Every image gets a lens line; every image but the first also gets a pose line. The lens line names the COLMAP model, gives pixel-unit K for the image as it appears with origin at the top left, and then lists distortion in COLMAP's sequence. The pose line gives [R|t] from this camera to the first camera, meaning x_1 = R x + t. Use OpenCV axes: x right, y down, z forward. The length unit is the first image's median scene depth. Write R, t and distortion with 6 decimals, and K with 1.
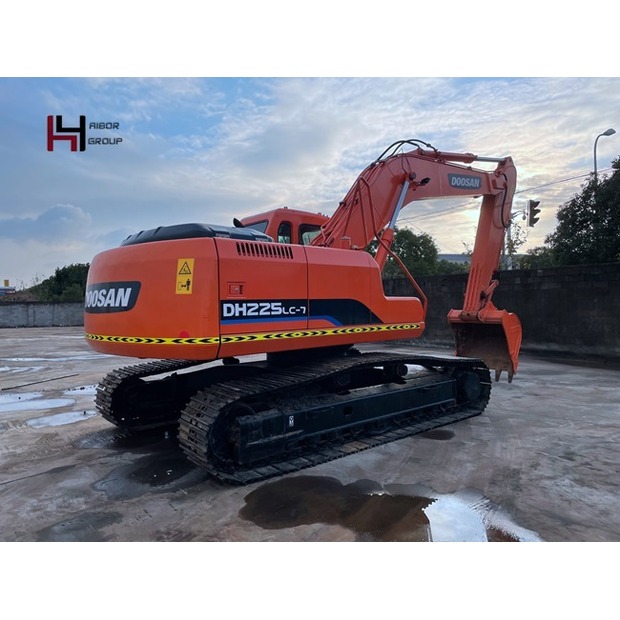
lens RADIAL K [[487.4, 0, 310.0], [0, 487.4, 310.0], [0, 0, 1]] dist [0.097294, -0.126906]
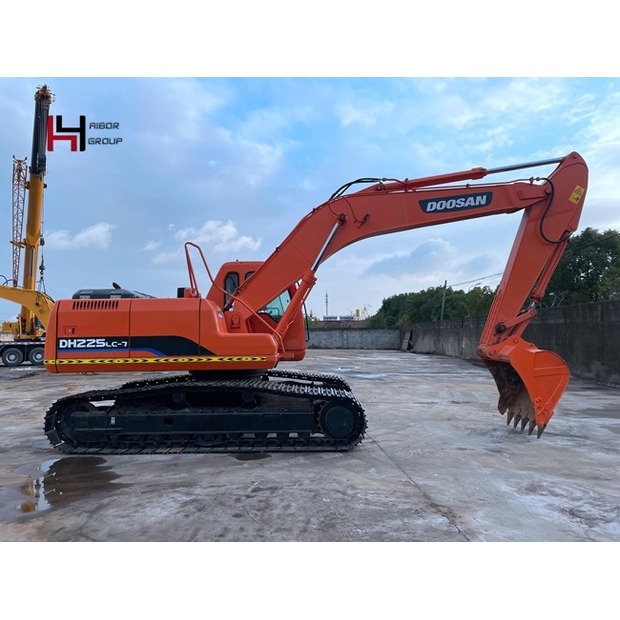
lens RADIAL K [[487.4, 0, 310.0], [0, 487.4, 310.0], [0, 0, 1]] dist [0.097294, -0.126906]
pose [[0.736948, -0.025501, -0.675468, 1.176633], [-0.007453, 0.998921, -0.045844, -0.032247], [0.675908, 0.038819, 0.735963, 0.255648]]
